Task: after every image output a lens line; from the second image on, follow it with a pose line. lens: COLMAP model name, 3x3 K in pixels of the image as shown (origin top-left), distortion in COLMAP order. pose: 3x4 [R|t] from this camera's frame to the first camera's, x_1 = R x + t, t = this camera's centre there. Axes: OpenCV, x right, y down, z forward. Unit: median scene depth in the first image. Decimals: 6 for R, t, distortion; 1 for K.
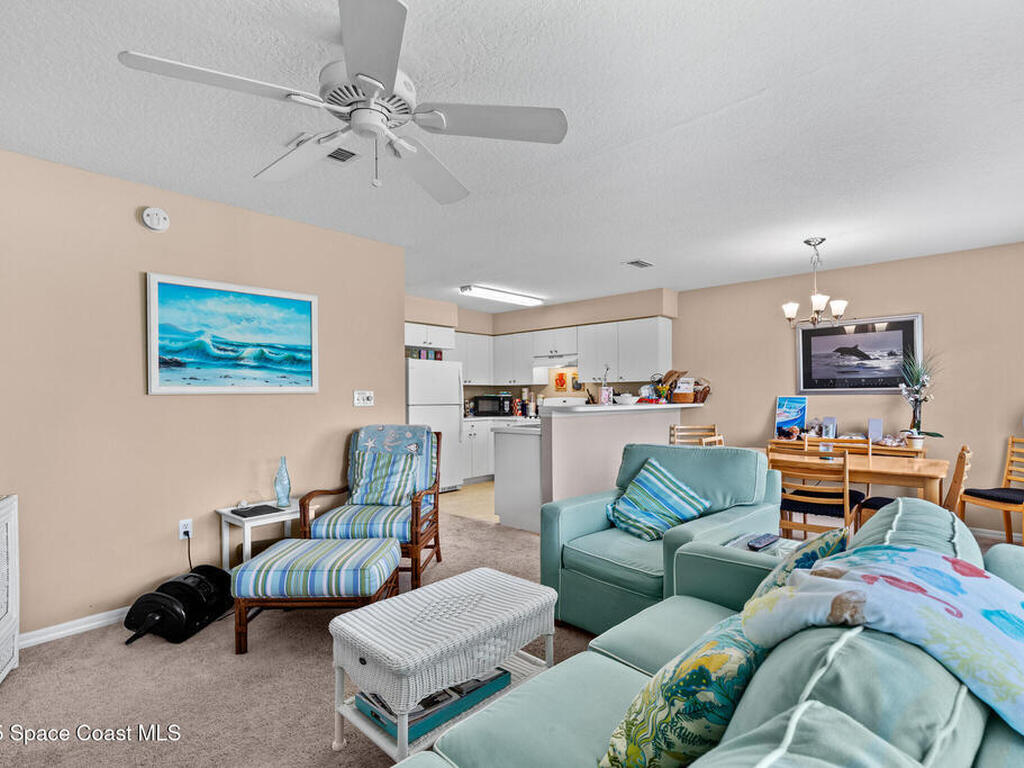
lens RADIAL K [[517.6, 0, 512.0], [0, 517.6, 390.3], [0, 0, 1]] dist [-0.000143, -0.000665]
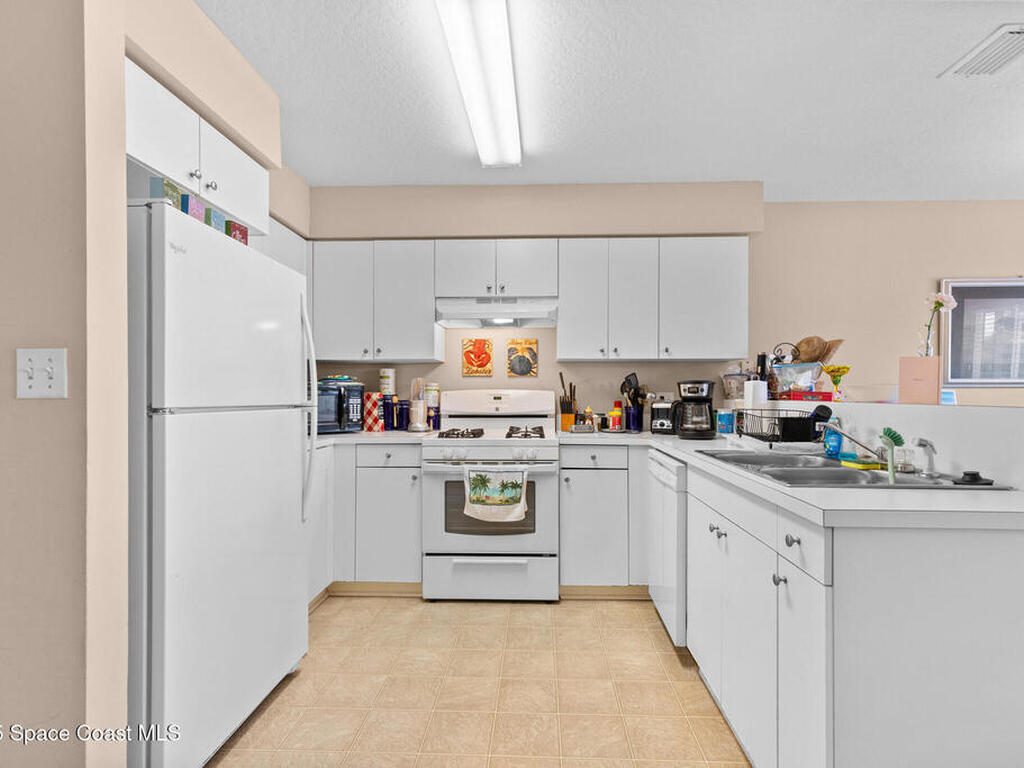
lens RADIAL K [[508.1, 0, 512.0], [0, 508.1, 384.0], [0, 0, 1]] dist [-0.000643, -0.000493]
pose [[0.750113, 0.019177, 0.661031, -0.194475], [-0.013568, 0.999815, -0.013608, 0.014518], [-0.661170, 0.001239, 0.750235, 0.627121]]
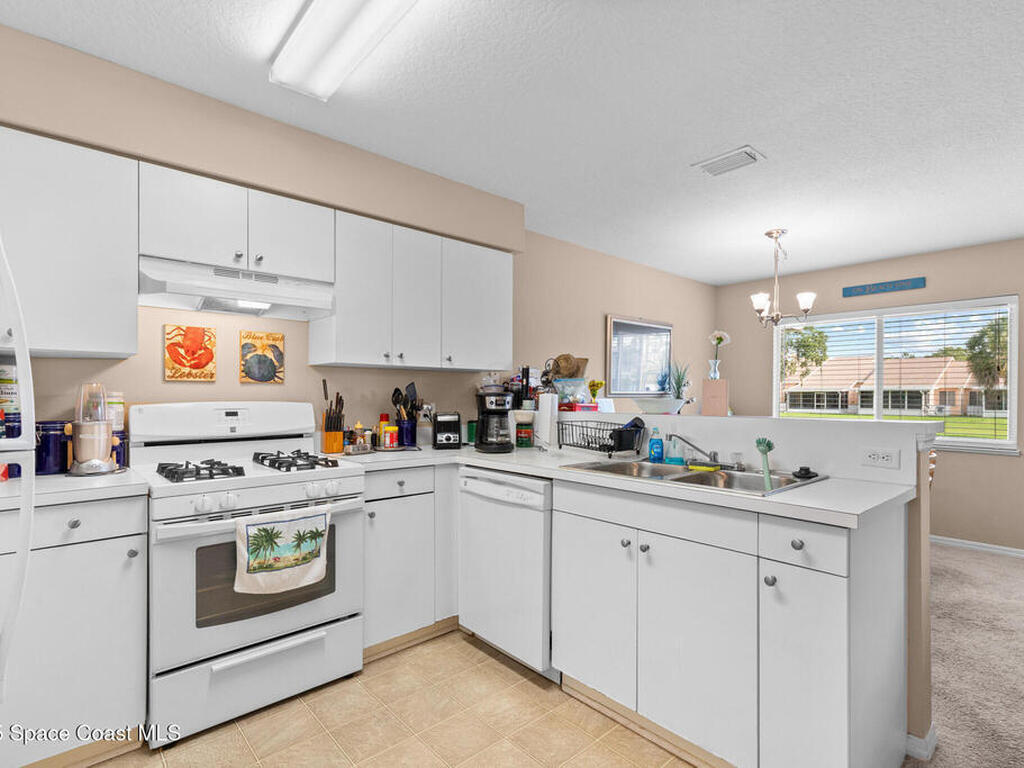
lens RADIAL K [[517.6, 0, 512.0], [0, 517.6, 390.3], [0, 0, 1]] dist [-0.000143, -0.000665]
pose [[0.067287, 0.017042, 0.997588, -0.216623], [-0.012831, 0.999786, -0.016214, 0.009400], [-0.997651, -0.011709, 0.067491, 0.780036]]
